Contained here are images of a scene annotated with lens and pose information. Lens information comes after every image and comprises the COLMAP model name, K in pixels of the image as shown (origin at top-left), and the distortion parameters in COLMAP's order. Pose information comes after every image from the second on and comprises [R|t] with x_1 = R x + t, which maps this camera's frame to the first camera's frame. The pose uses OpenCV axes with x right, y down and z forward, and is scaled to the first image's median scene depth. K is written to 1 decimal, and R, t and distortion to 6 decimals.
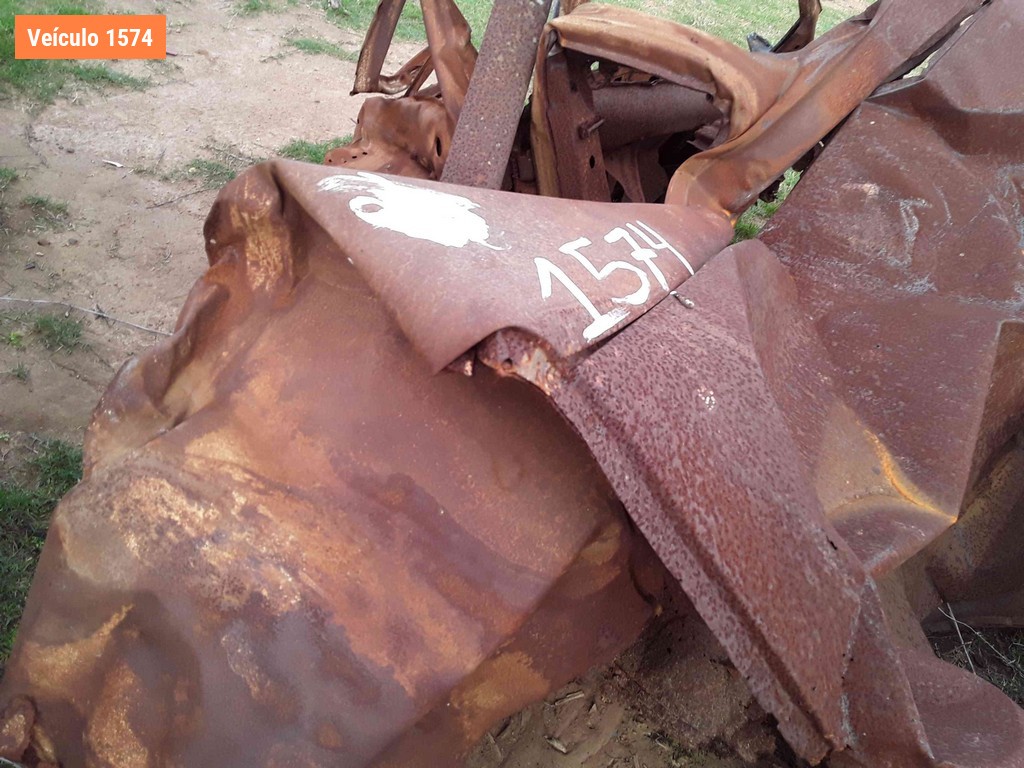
lens RADIAL K [[932.3, 0, 506.6], [0, 932.3, 367.5], [0, 0, 1]] dist [0.066816, -0.137216]
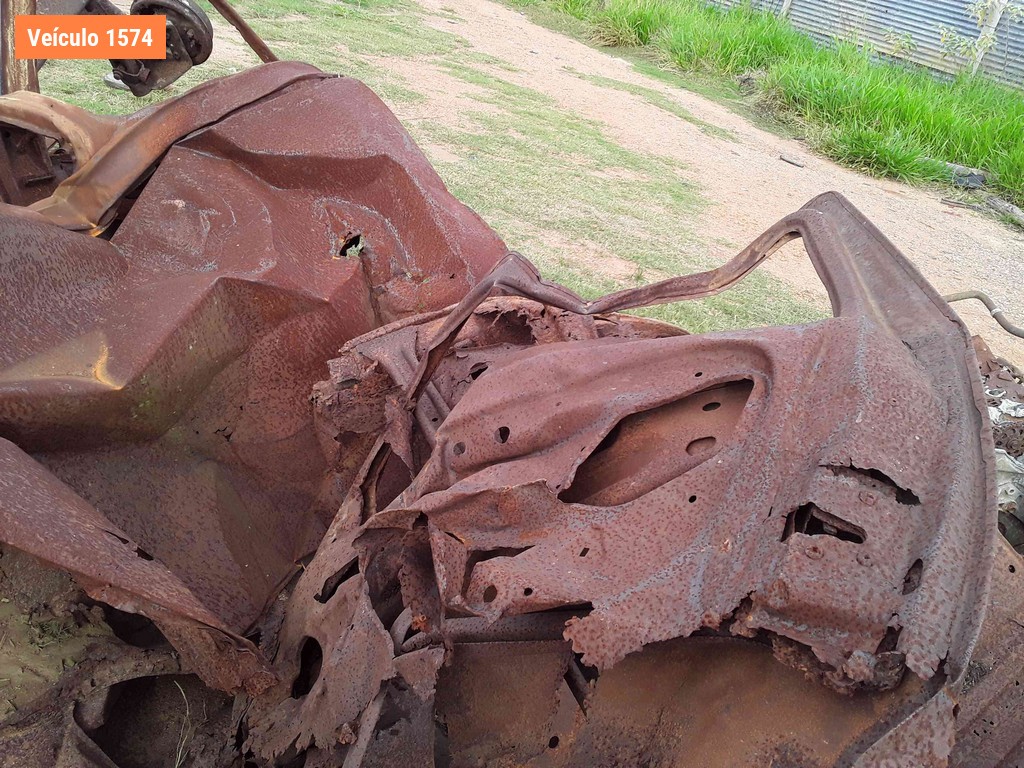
lens RADIAL K [[932.3, 0, 504.6], [0, 932.3, 378.2], [0, 0, 1]] dist [0.066816, -0.137216]
pose [[0.999421, -0.018602, 0.028495, 0.838826], [0.023719, 0.981237, -0.191342, 0.357327], [-0.024401, 0.191908, 0.981110, -0.364056]]
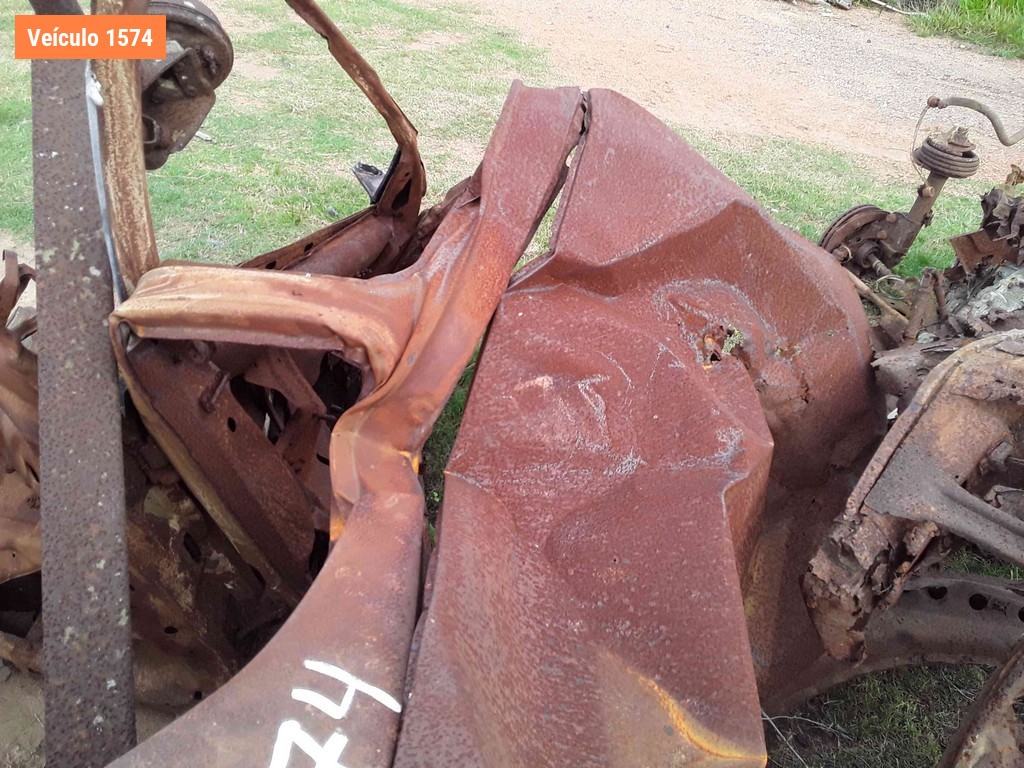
lens RADIAL K [[932.3, 0, 508.3], [0, 932.3, 378.0], [0, 0, 1]] dist [0.066816, -0.137216]
pose [[0.895448, -0.342503, 0.284365, 0.104091], [0.347268, 0.937106, 0.035172, -0.237320], [-0.278527, 0.067257, 0.958071, 0.153150]]
